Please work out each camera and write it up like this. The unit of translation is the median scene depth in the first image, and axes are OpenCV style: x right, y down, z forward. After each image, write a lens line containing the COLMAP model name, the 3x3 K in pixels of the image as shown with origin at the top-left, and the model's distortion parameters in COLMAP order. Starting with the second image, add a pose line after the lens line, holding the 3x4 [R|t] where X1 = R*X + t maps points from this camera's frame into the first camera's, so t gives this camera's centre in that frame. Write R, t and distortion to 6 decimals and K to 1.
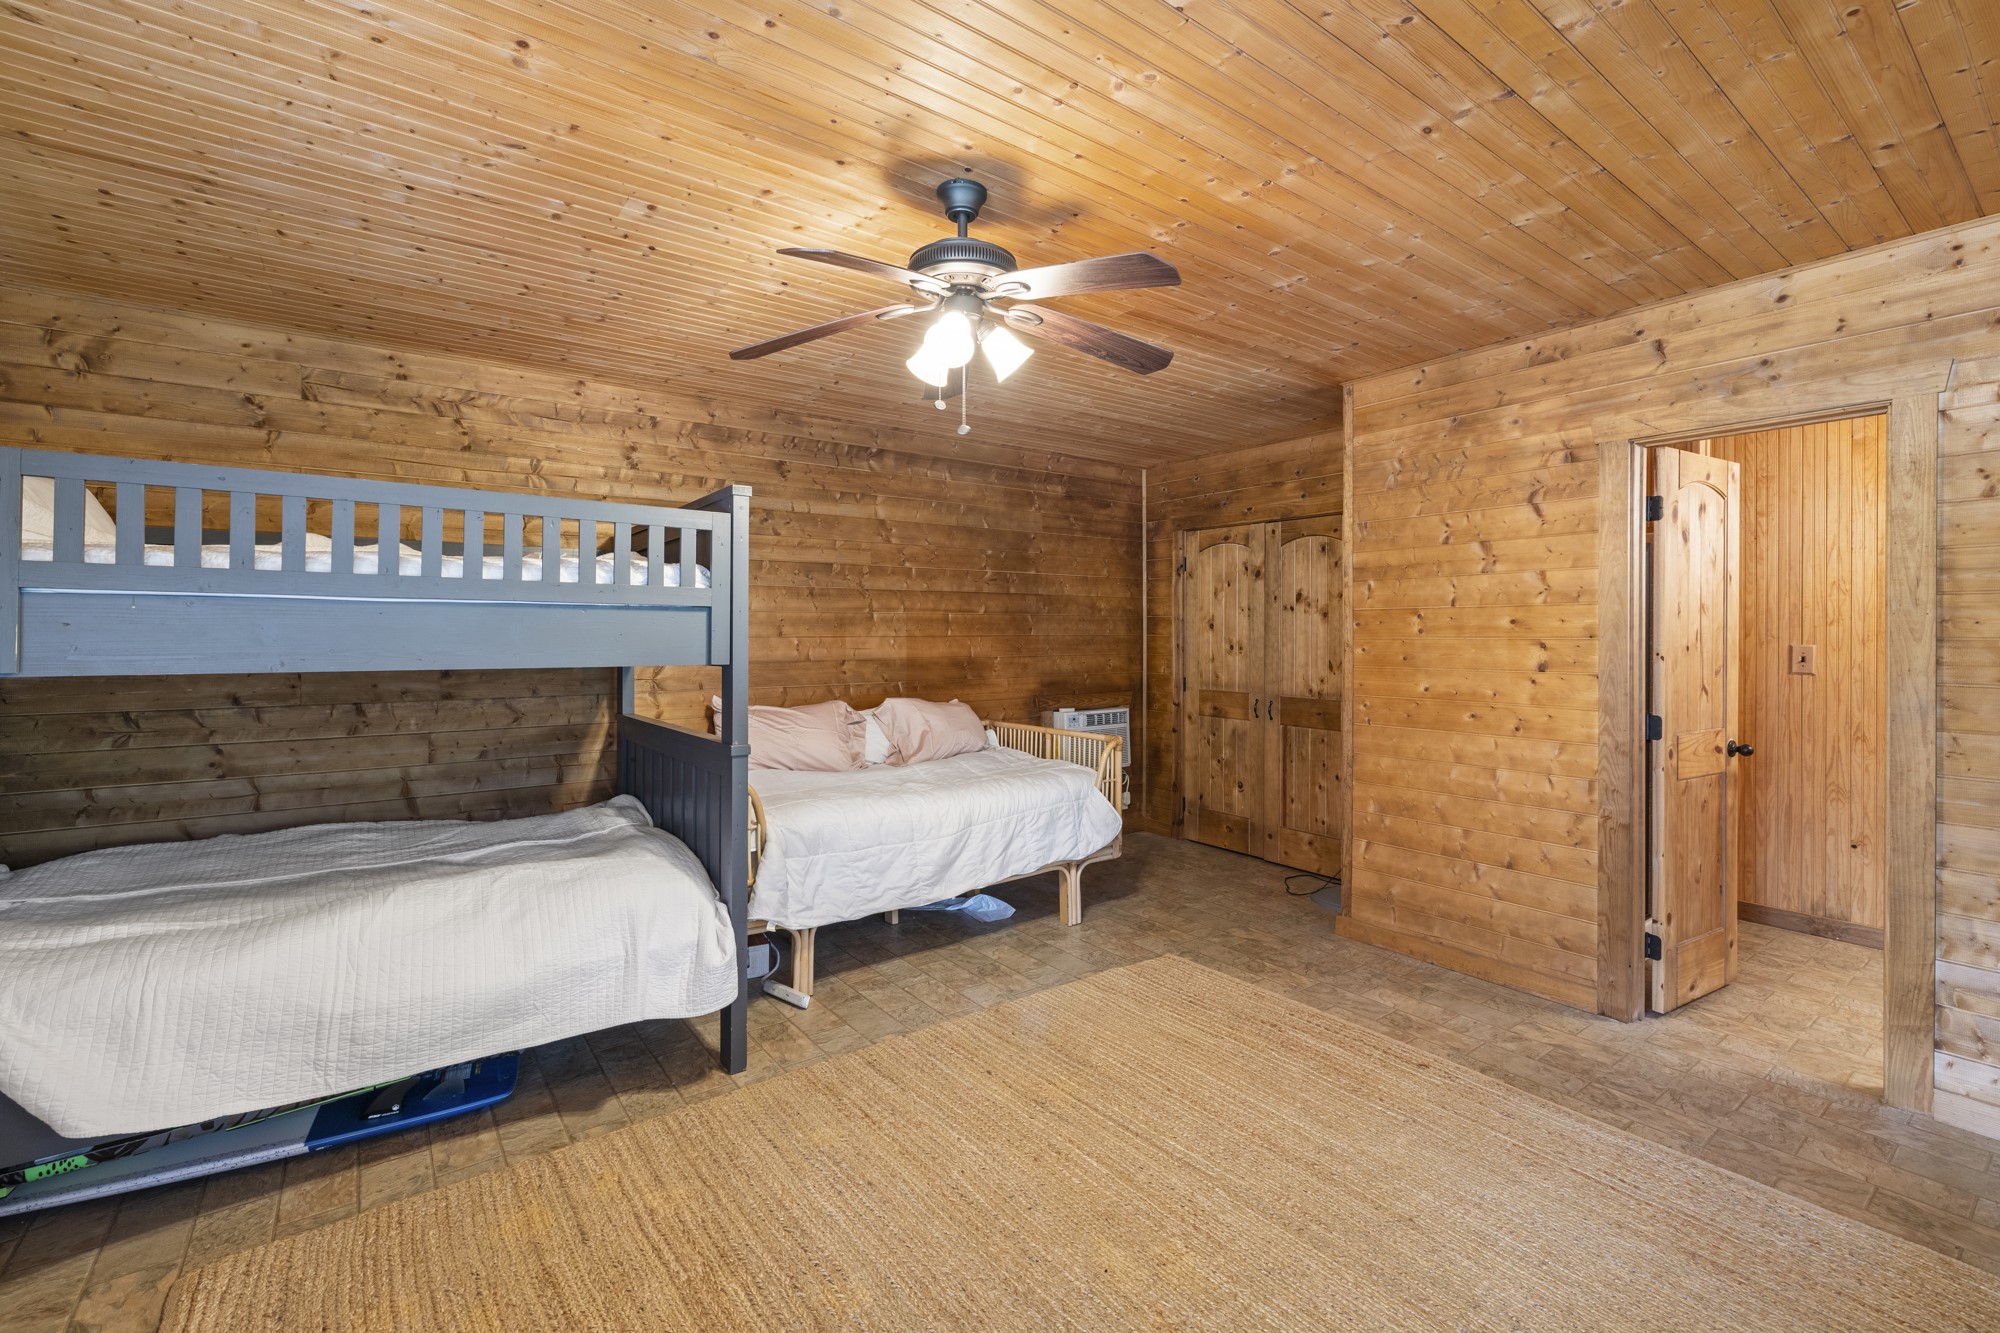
lens RADIAL K [[854.4, 0, 986.7], [0, 854.4, 631.5], [0, 0, 1]] dist [0.003180, -0.000602]
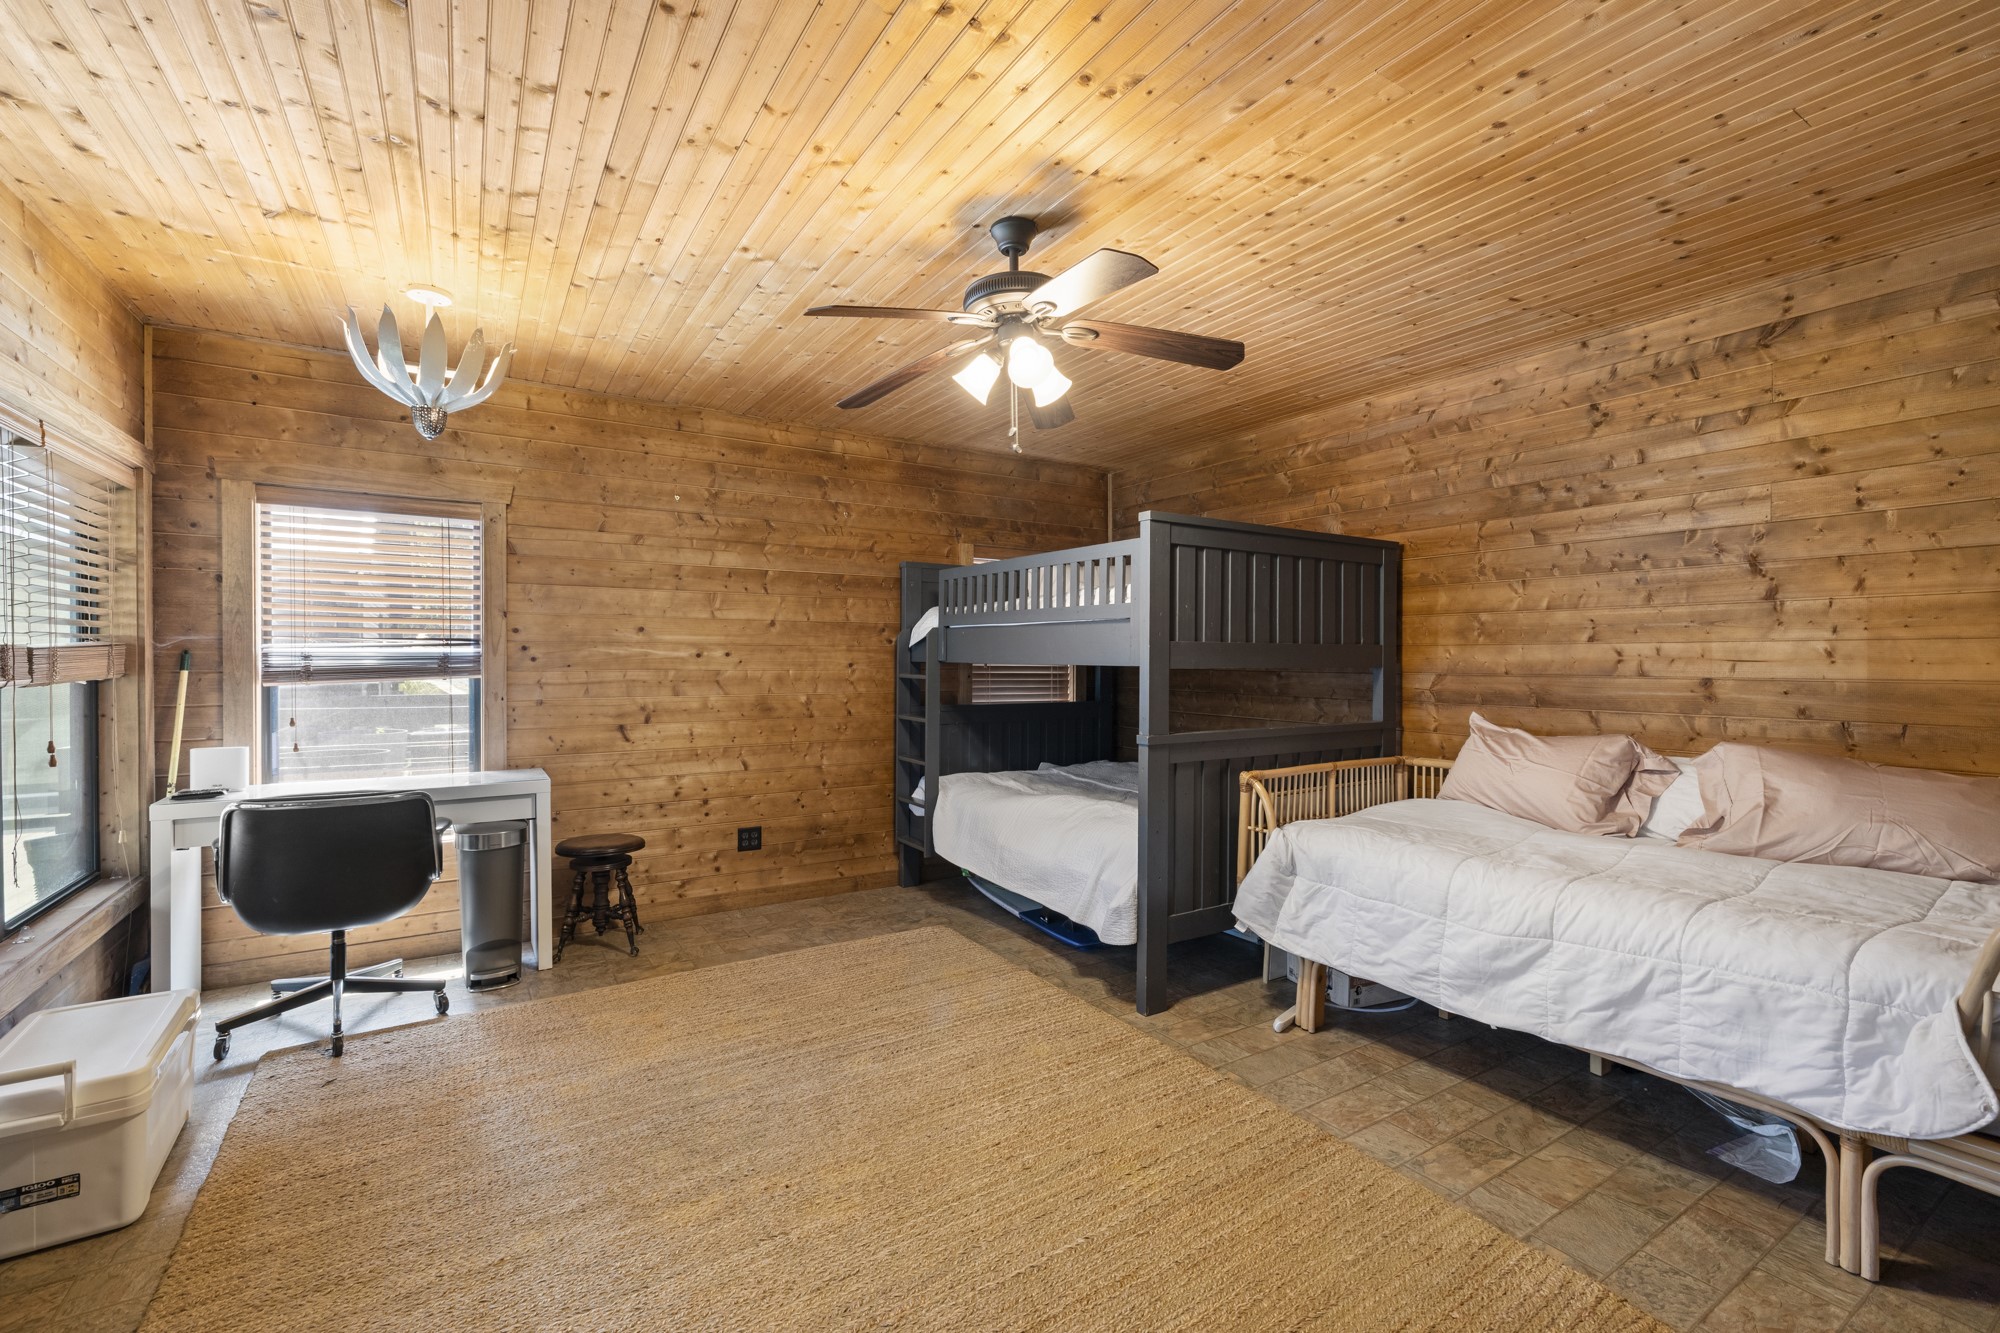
lens RADIAL K [[854.4, 0, 1001.5], [0, 854.4, 668.7], [0, 0, 1]] dist [0.003180, -0.000602]
pose [[-0.067653, 0.013865, -0.997613, 1.376929], [0.002805, 0.999902, 0.013706, 0.042236], [0.997705, -0.001871, -0.067686, 1.389062]]
